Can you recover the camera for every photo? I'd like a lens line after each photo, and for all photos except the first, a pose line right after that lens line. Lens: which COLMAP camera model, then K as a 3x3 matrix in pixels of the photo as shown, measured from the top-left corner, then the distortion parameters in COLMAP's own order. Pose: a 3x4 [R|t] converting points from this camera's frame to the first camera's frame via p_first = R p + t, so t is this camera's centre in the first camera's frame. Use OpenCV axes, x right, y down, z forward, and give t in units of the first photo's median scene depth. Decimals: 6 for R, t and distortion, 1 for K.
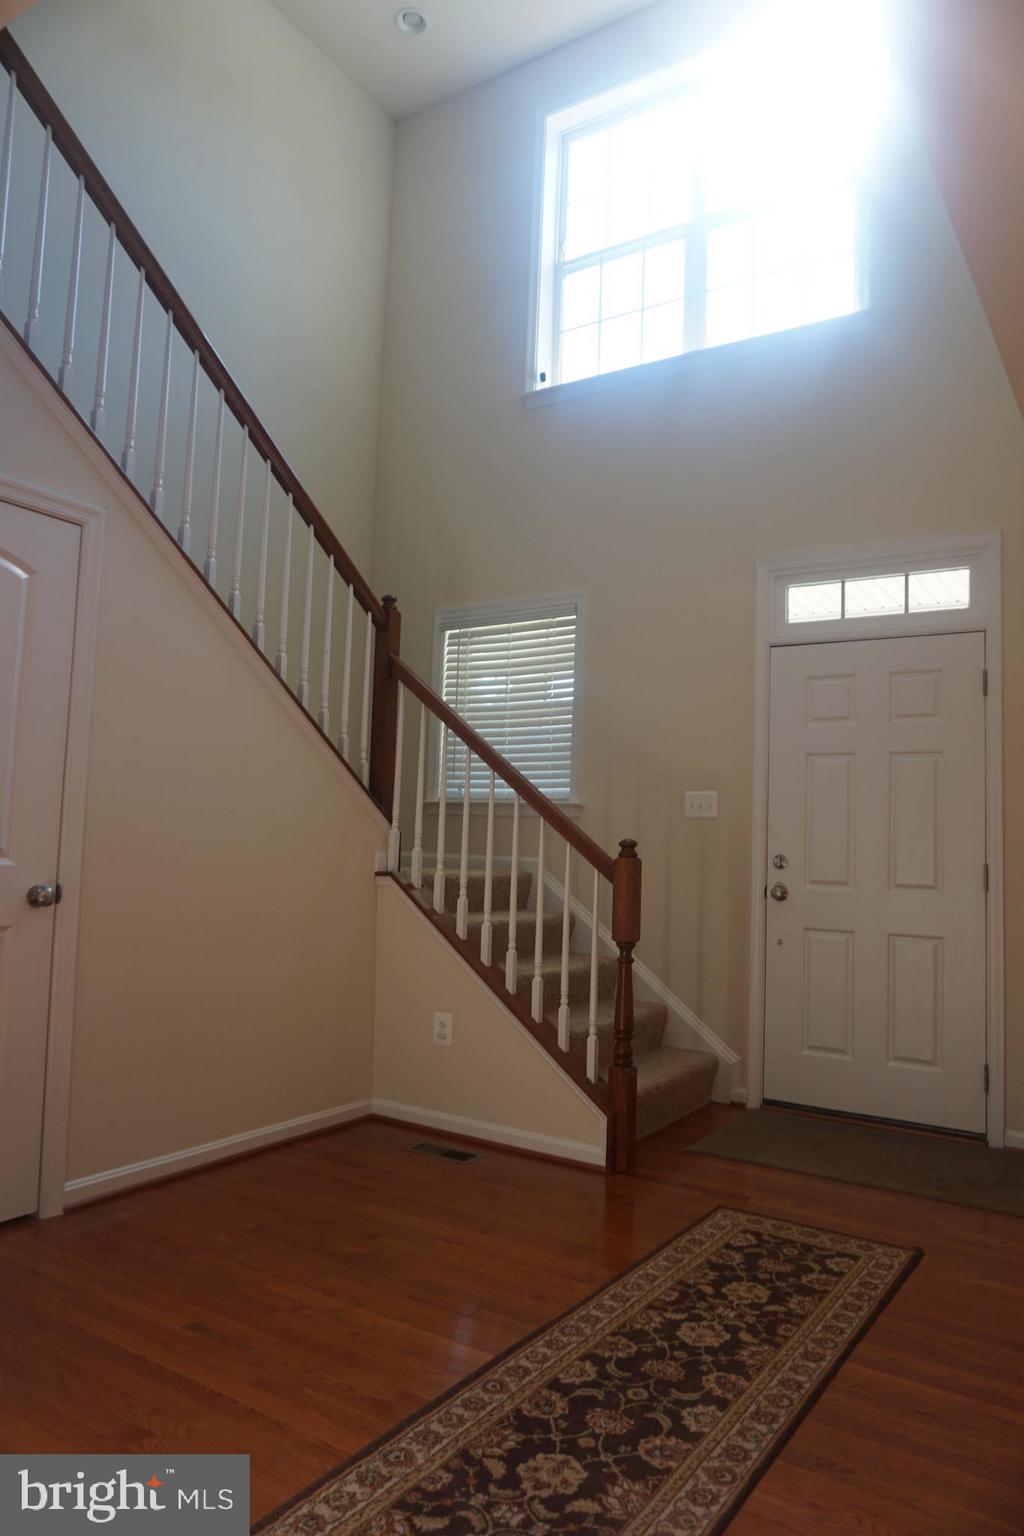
lens RADIAL K [[1017.6, 0, 540.2], [0, 1017.6, 771.3], [0, 0, 1]] dist [-0.065749, 0.061222]
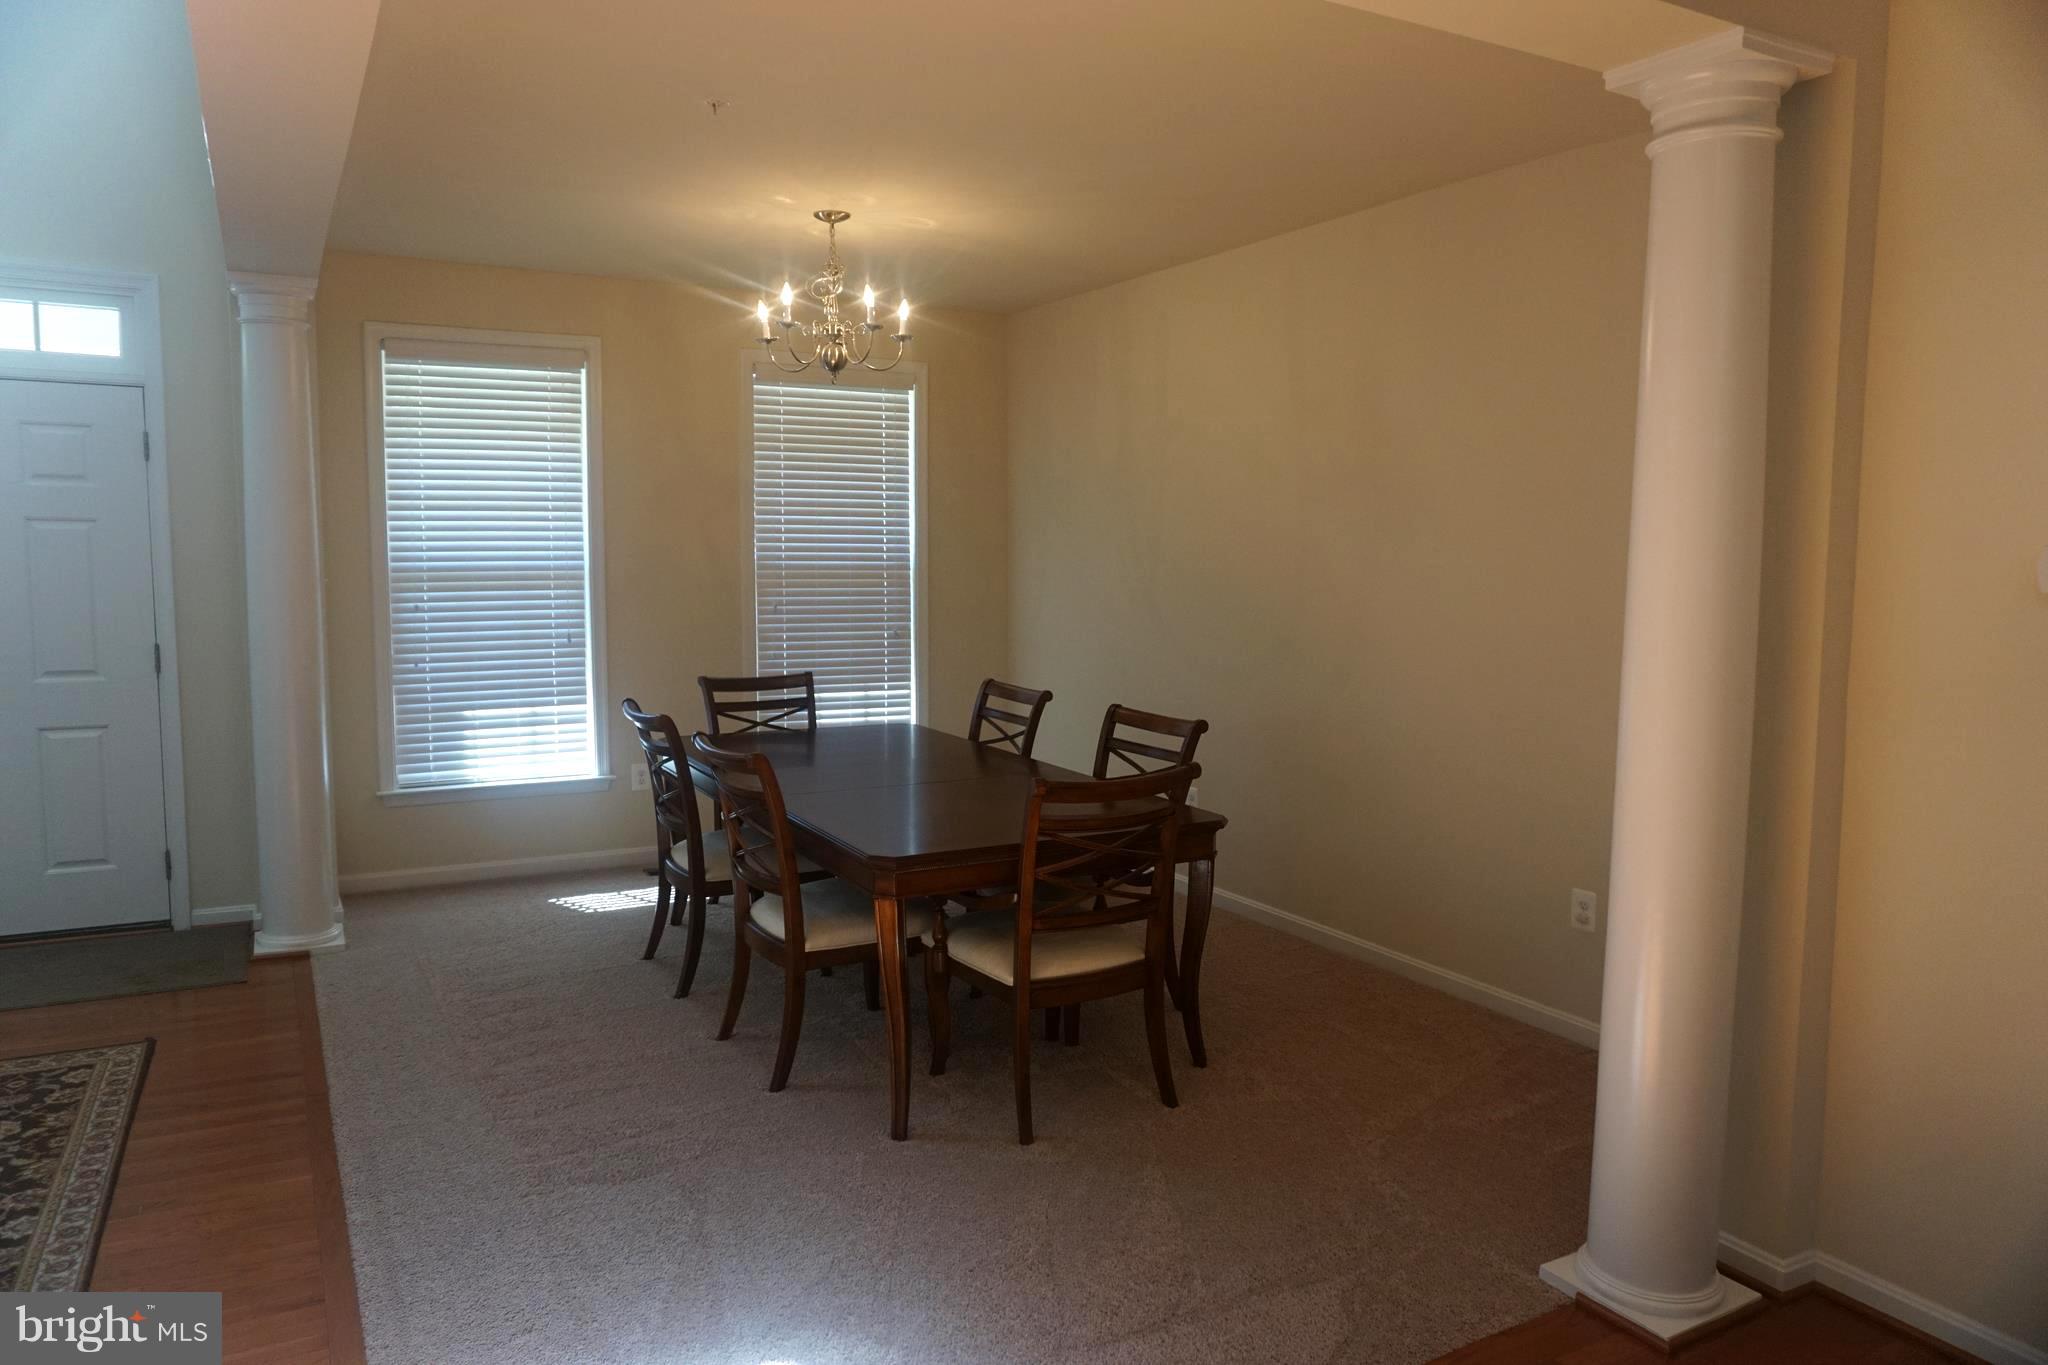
lens RADIAL K [[1356.9, 0, 1024.0], [0, 1356.9, 682.5], [0, 0, 1]] dist [-0.065749, 0.061222]
pose [[0.469776, -0.110546, 0.875837, -0.380993], [-0.073882, 0.983724, 0.163792, -0.191743], [-0.879689, -0.141654, 0.453962, -0.397407]]
